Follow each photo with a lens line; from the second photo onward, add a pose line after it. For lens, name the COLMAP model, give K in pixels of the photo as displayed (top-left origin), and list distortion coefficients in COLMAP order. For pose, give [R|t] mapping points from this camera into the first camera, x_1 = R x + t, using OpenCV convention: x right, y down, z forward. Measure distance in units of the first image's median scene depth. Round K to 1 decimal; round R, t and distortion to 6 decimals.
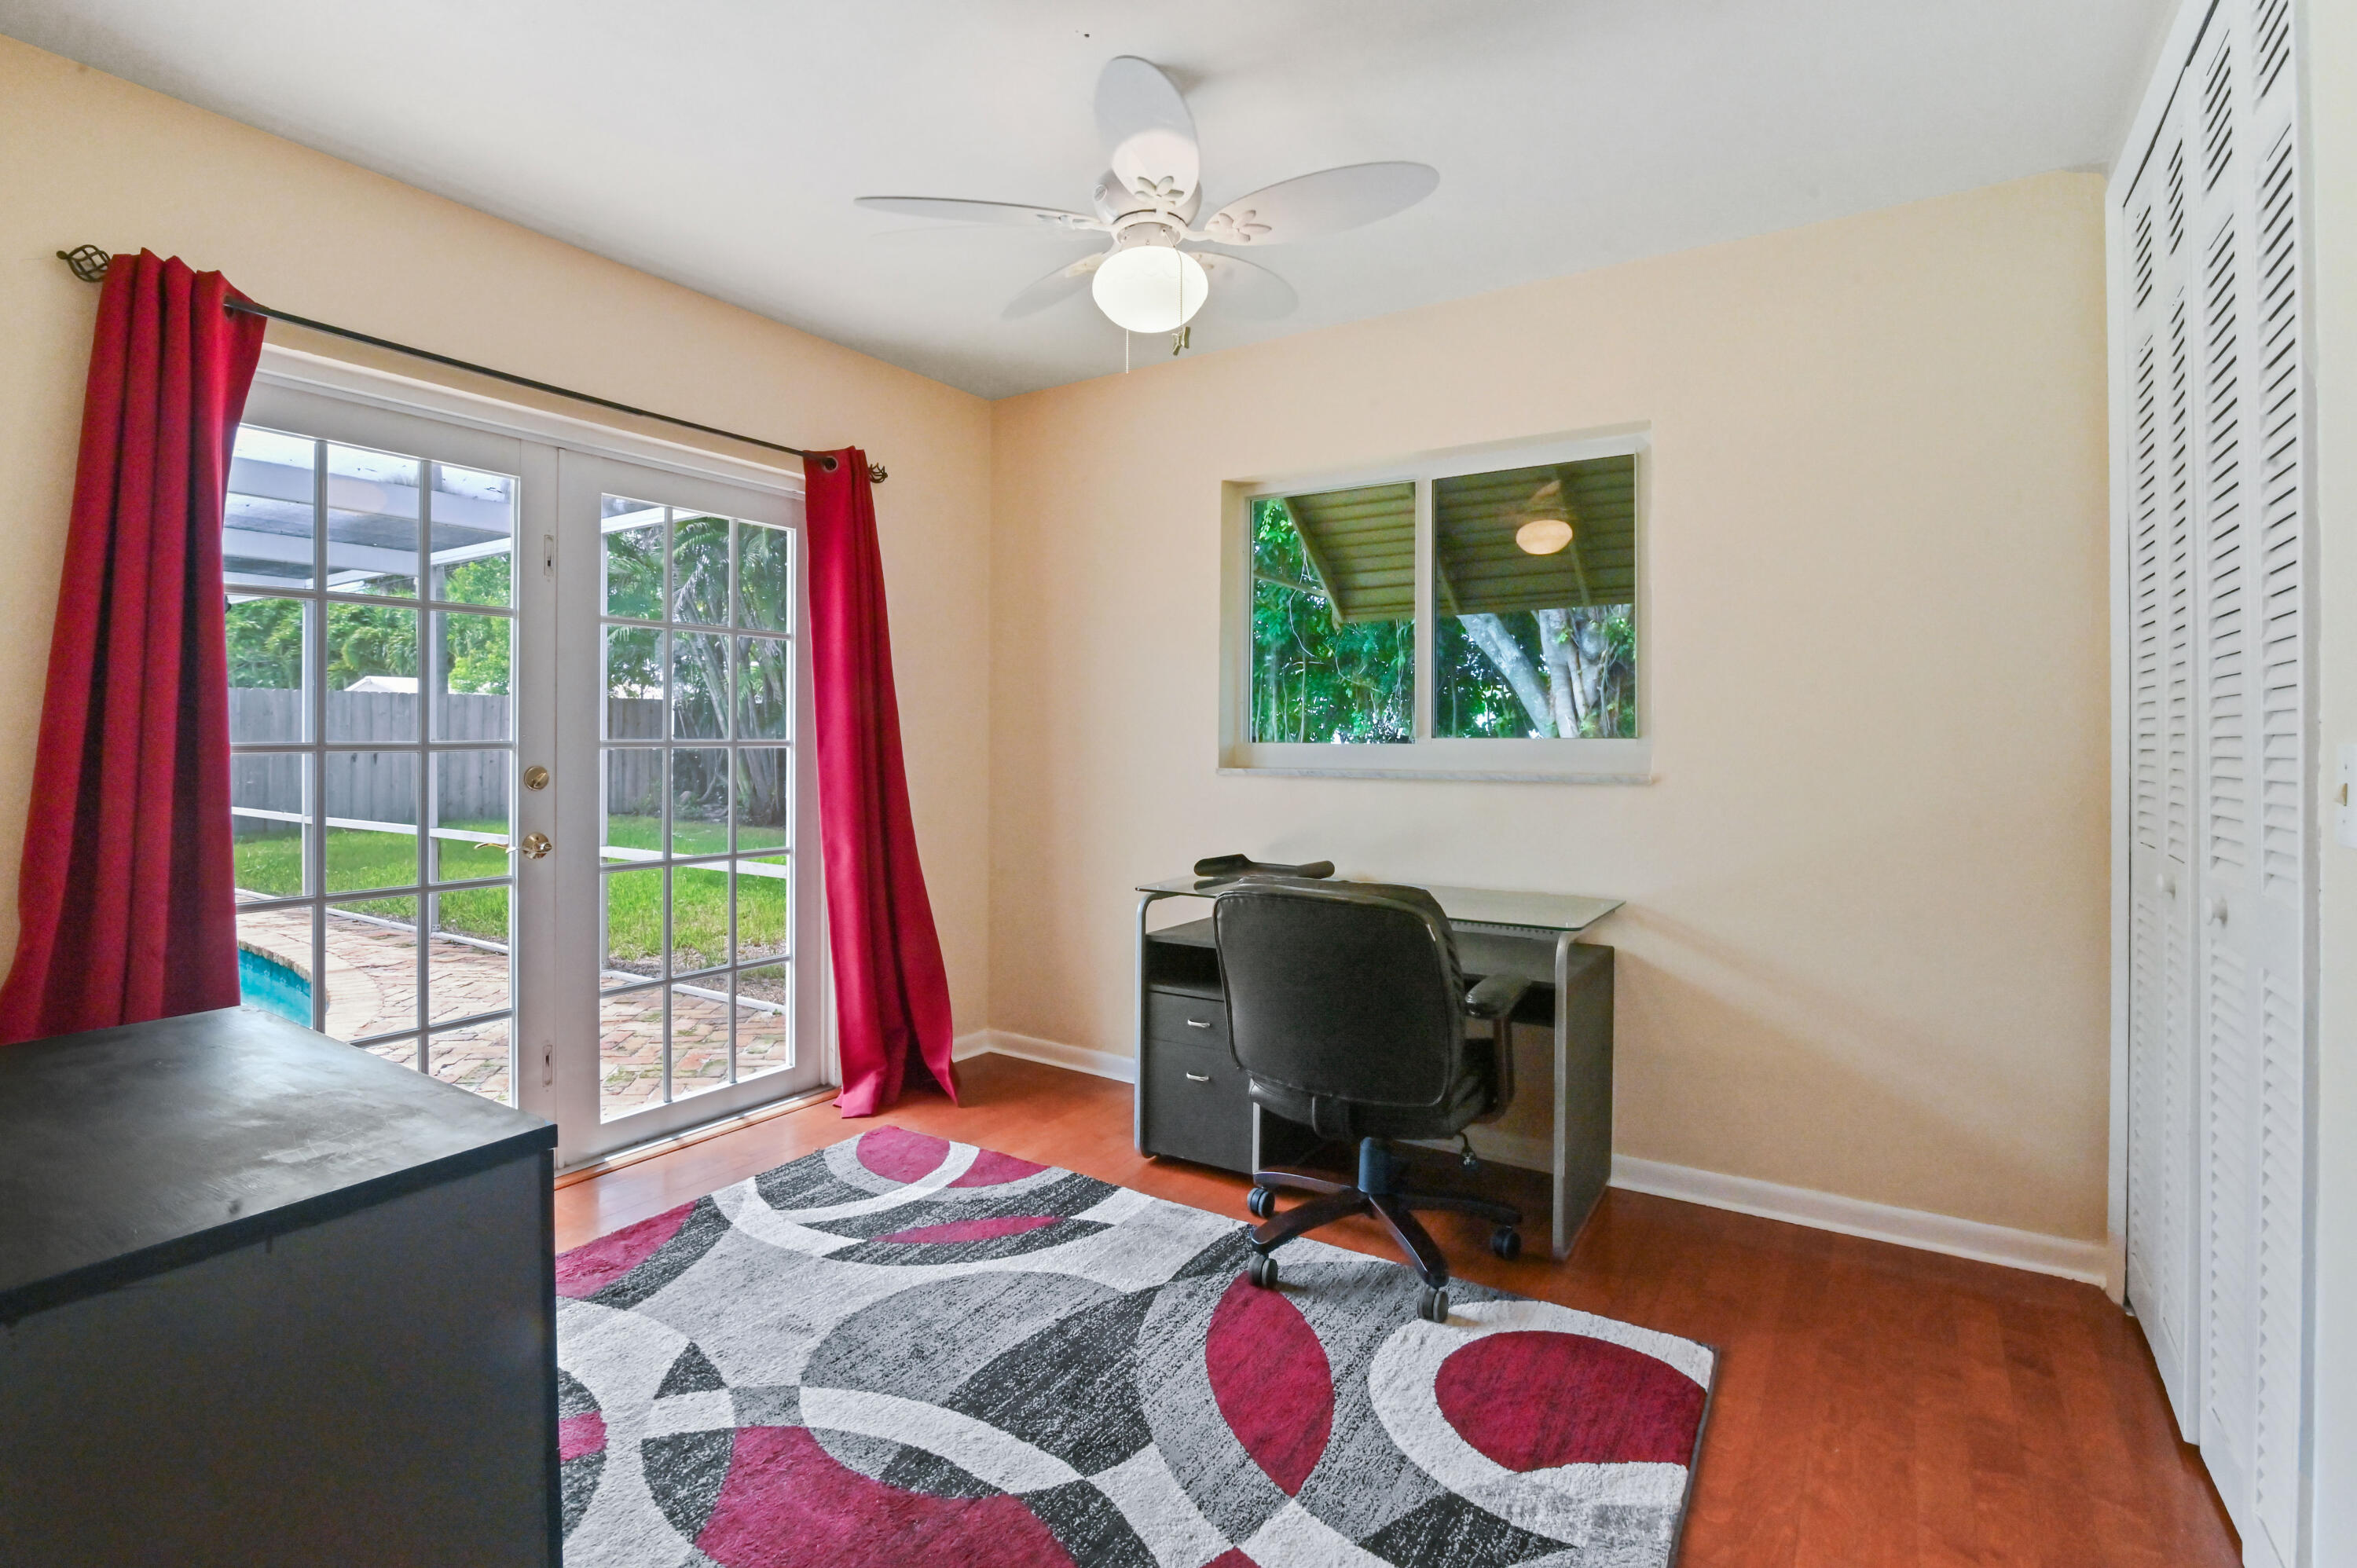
lens RADIAL K [[1101.0, 0, 1190.7], [0, 1101.0, 748.6], [0, 0, 1]] dist [-0.027103, 0.003356]
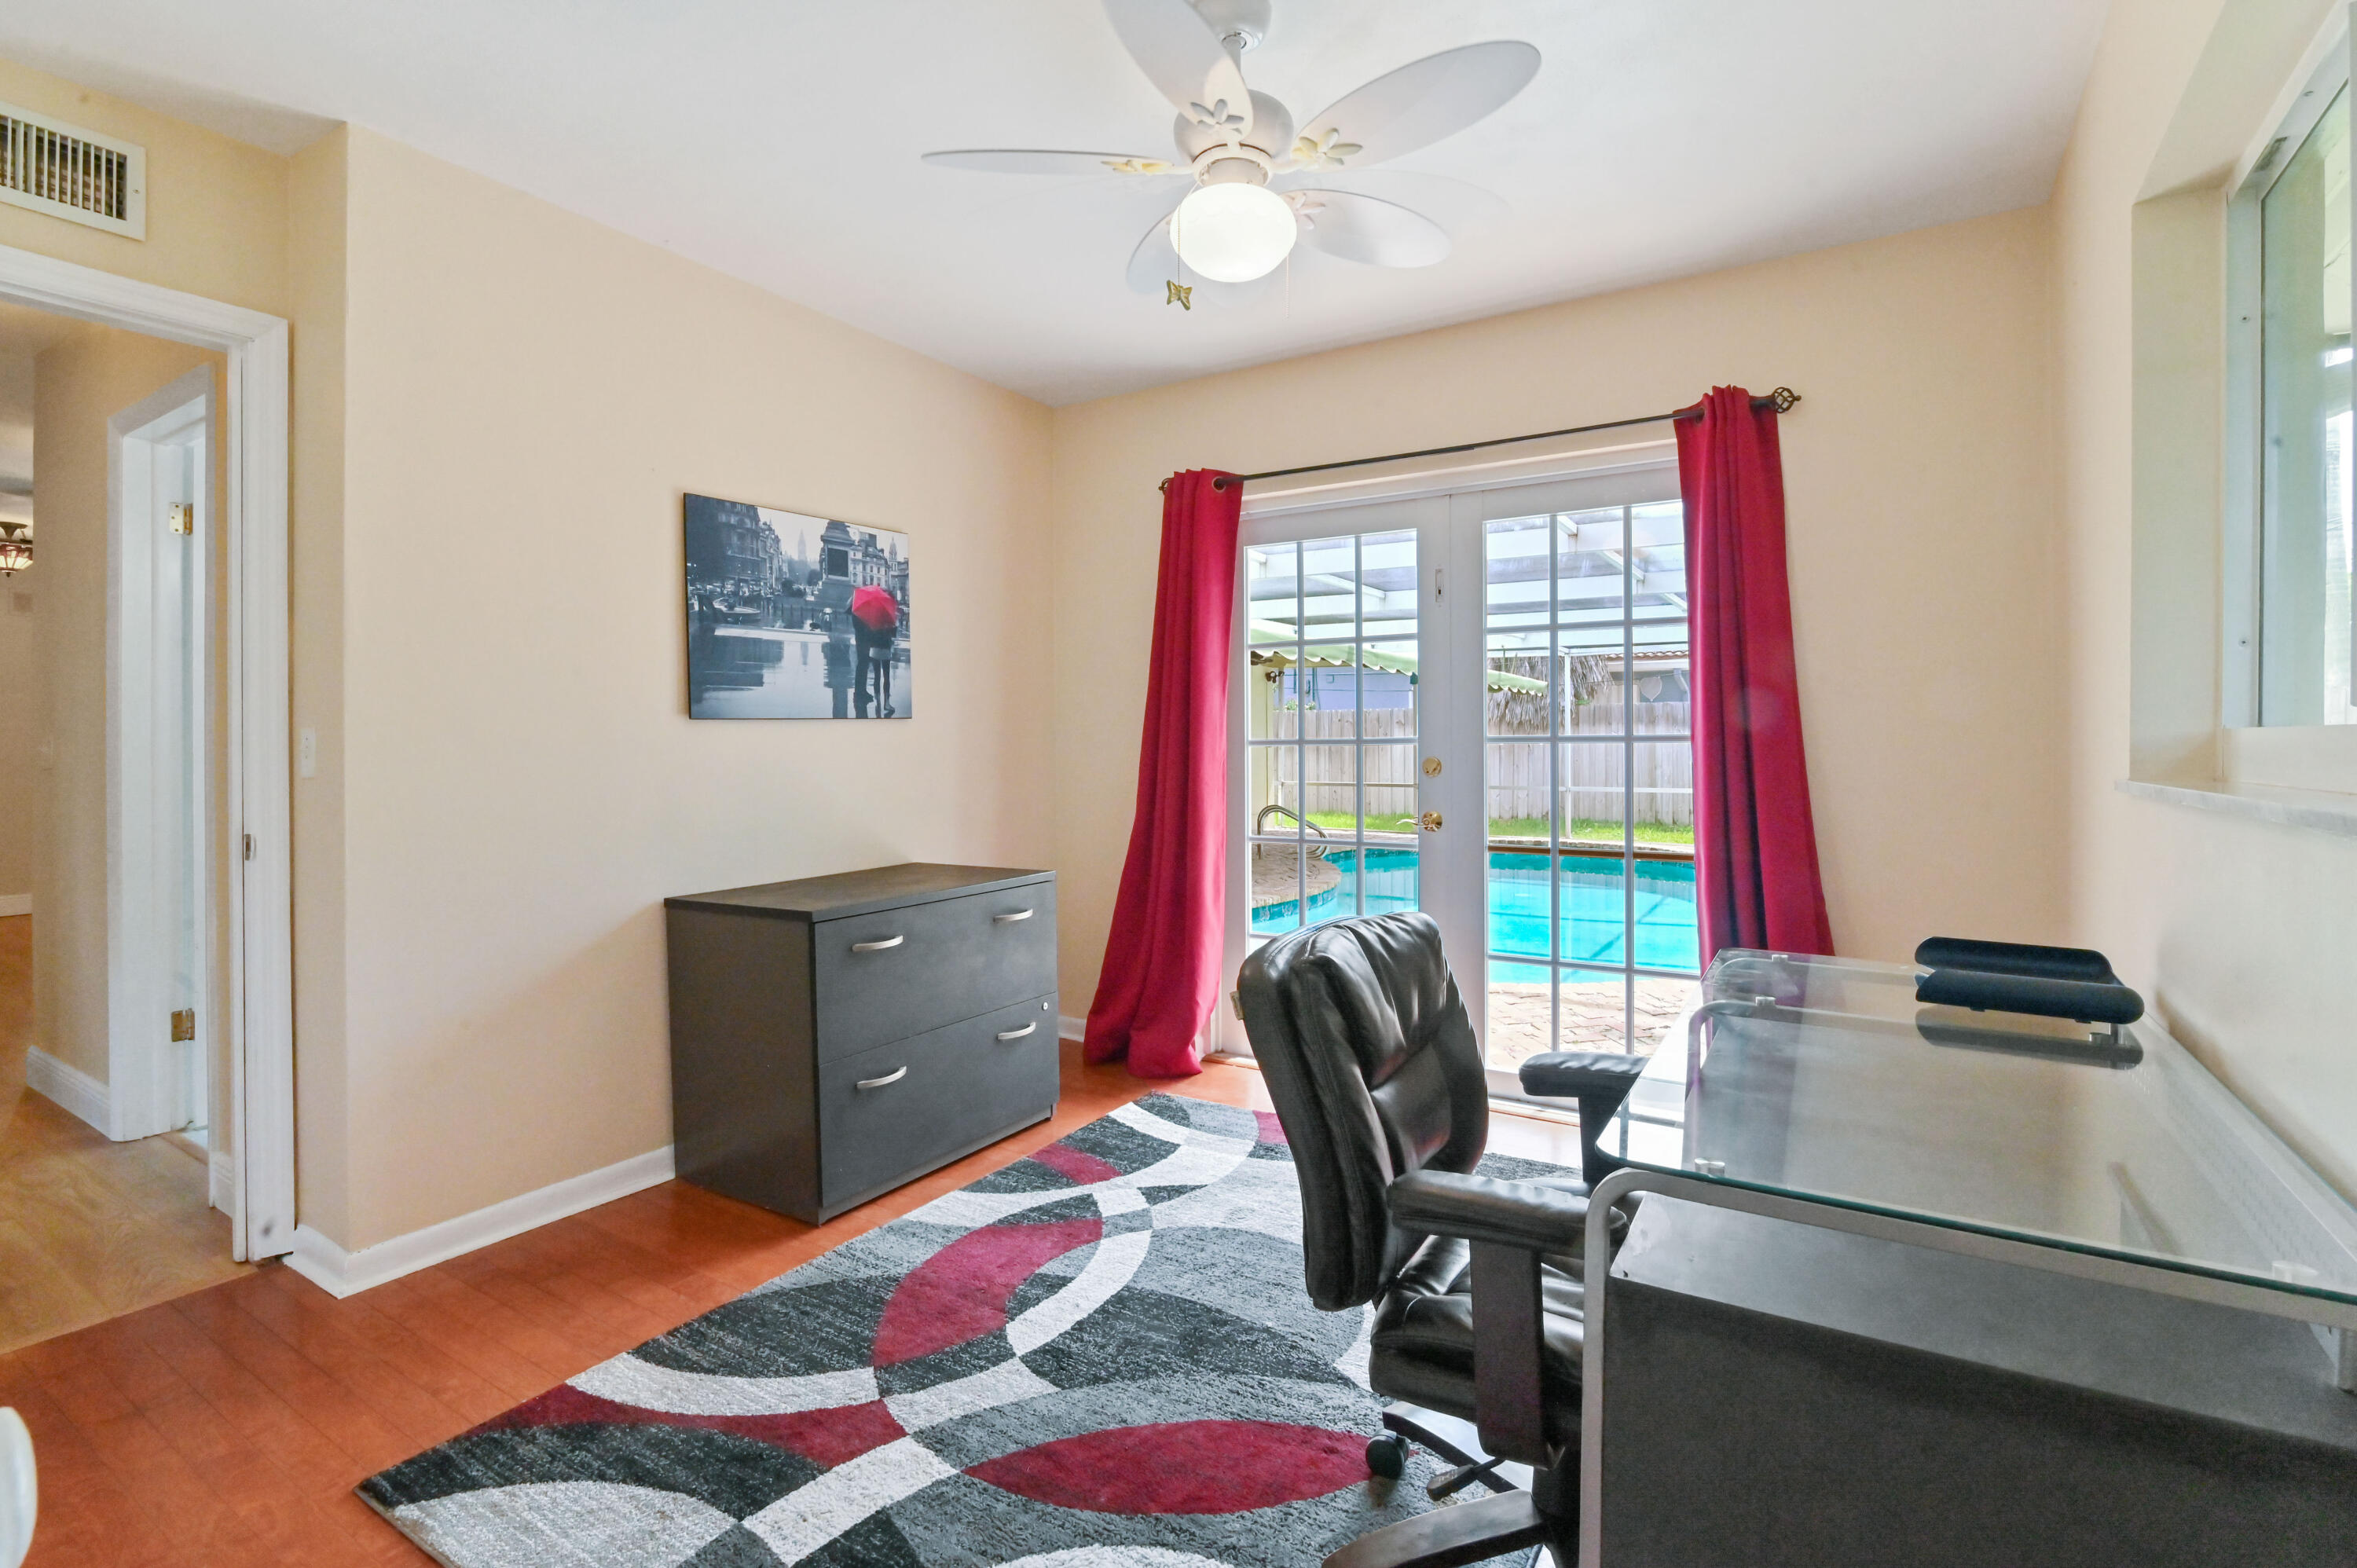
lens RADIAL K [[1101.0, 0, 1165.4], [0, 1101.0, 758.6], [0, 0, 1]] dist [-0.027103, 0.003356]
pose [[-0.008745, 0.012057, -0.999889, 0.753087], [-0.005788, 0.999910, 0.012108, 0.005796], [0.999945, 0.005893, -0.008675, 0.816714]]
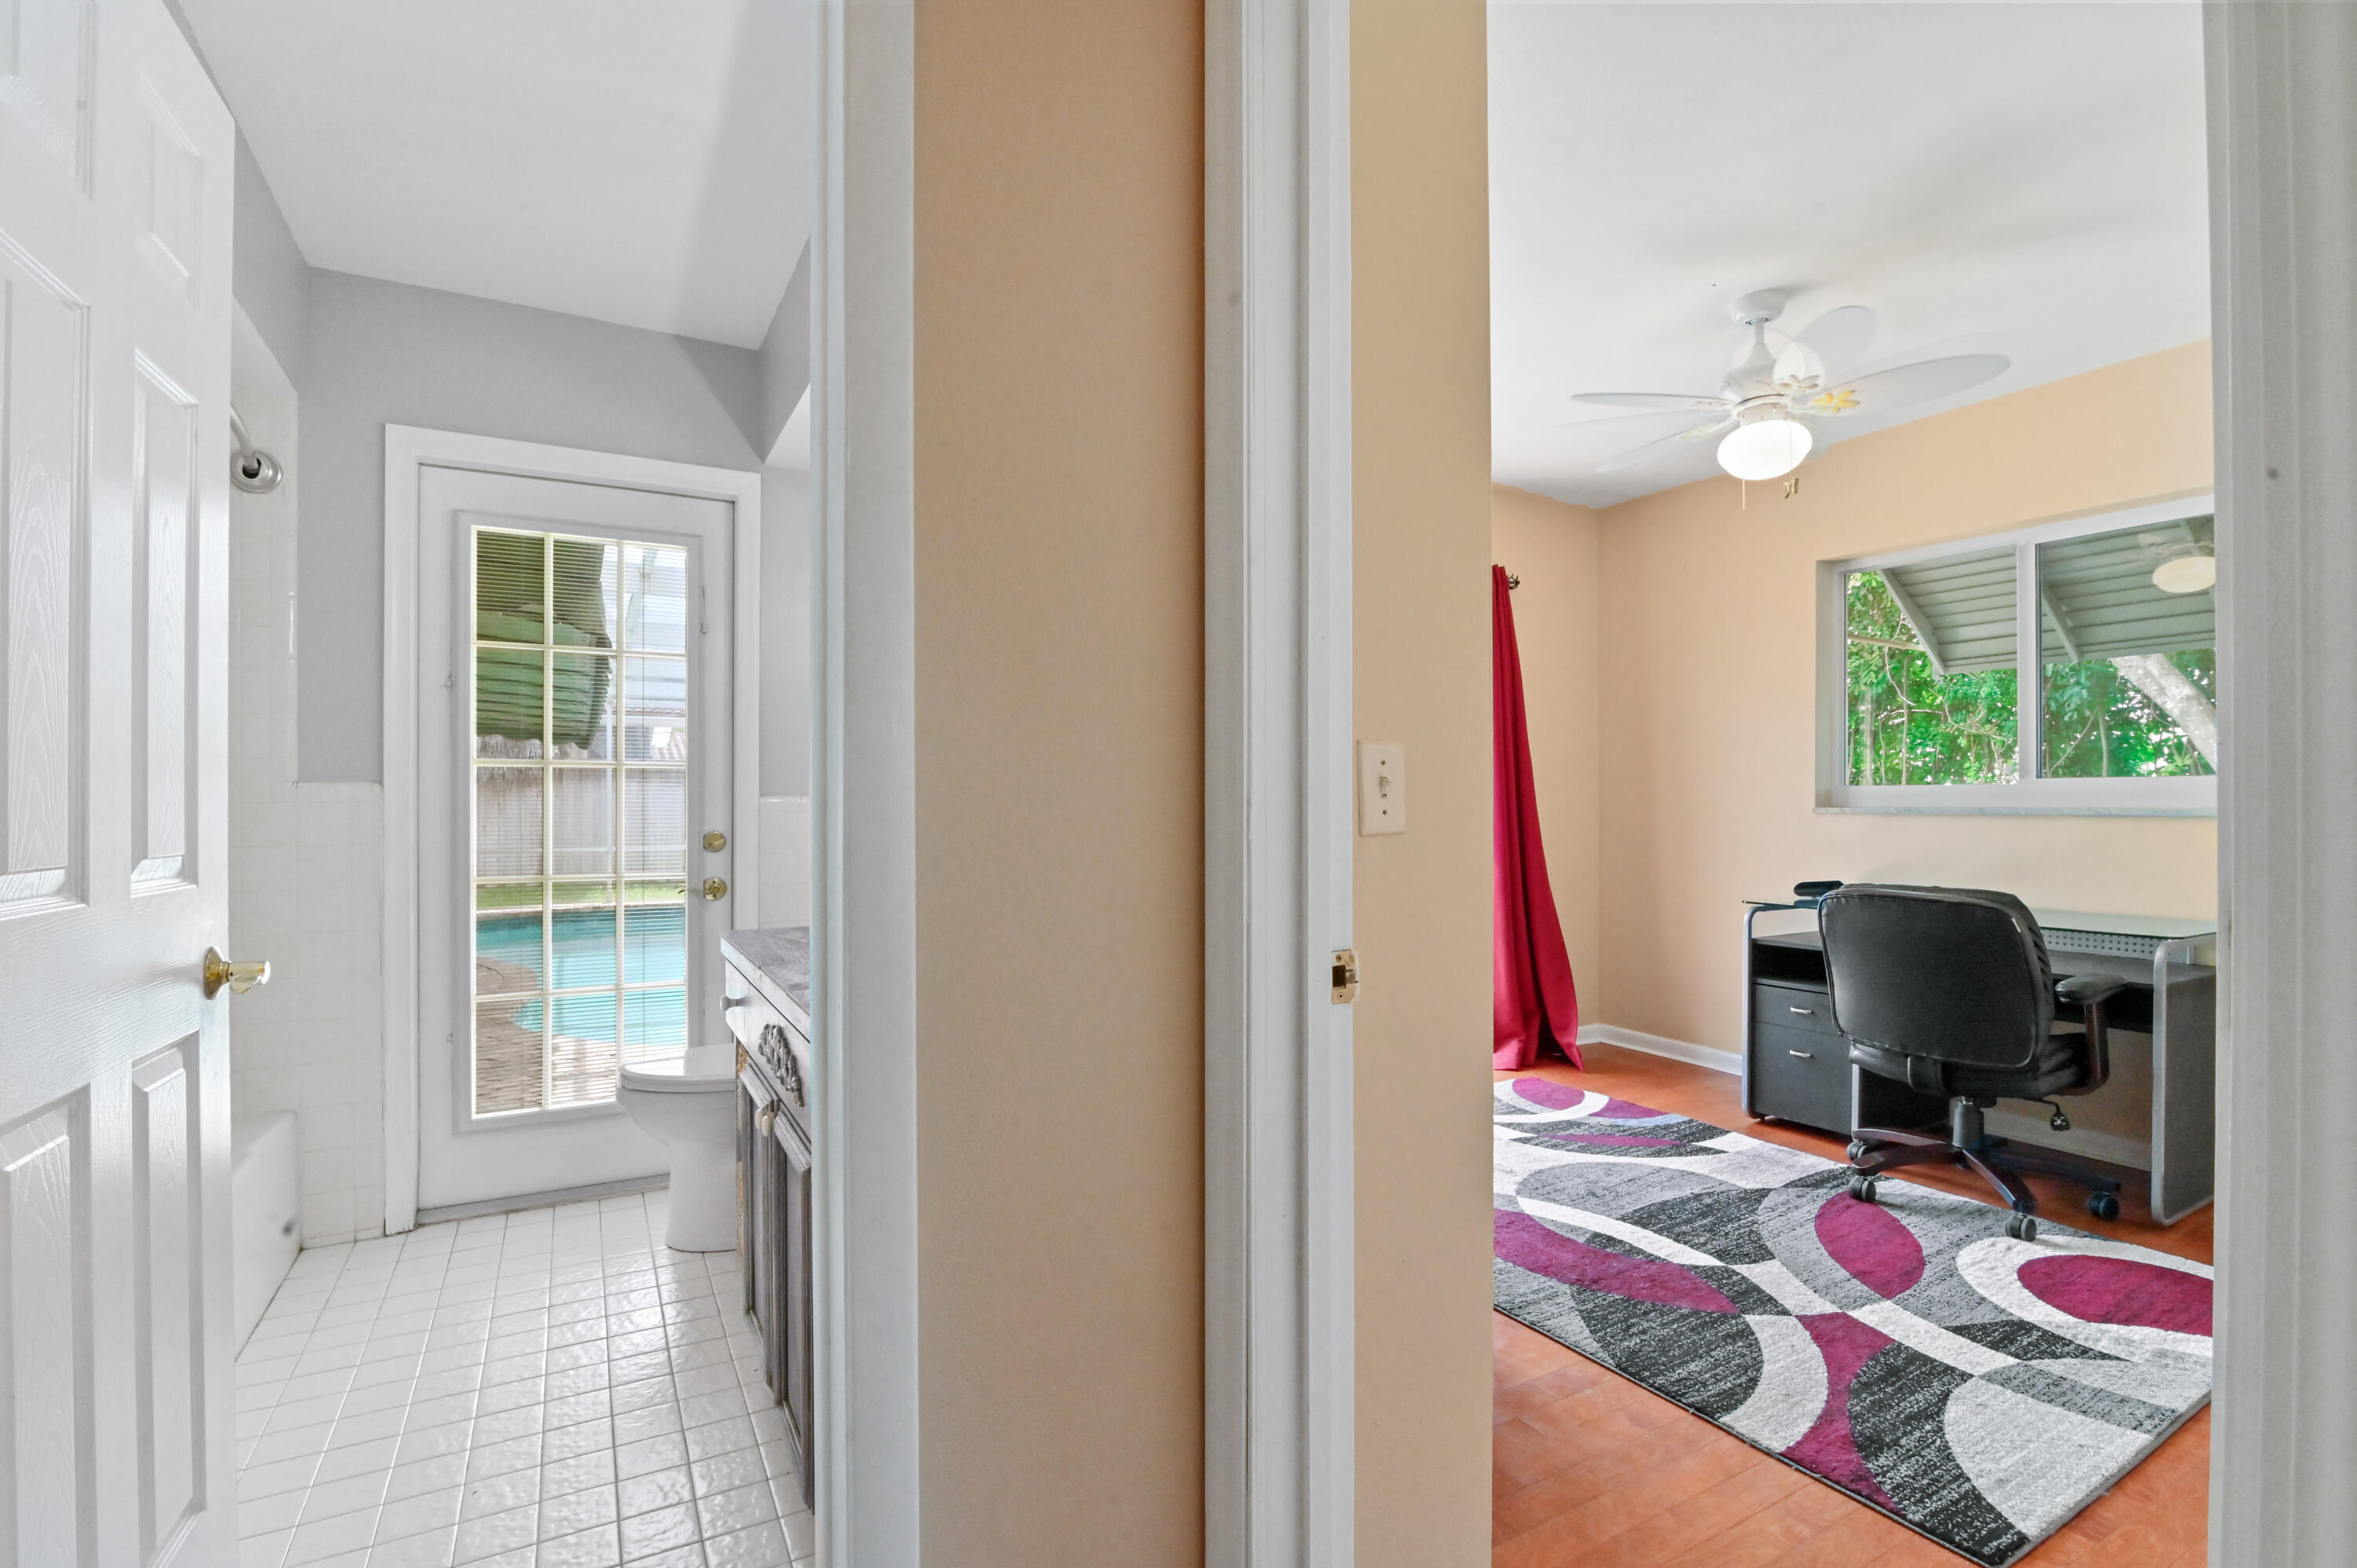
lens RADIAL K [[1101.0, 0, 1178.2], [0, 1101.0, 796.9], [0, 0, 1]] dist [-0.027103, 0.003356]
pose [[0.882991, -0.005785, -0.469355, -0.040225], [-0.000083, 0.999922, -0.012481, 0.030508], [0.469390, 0.011059, 0.882921, -0.482482]]
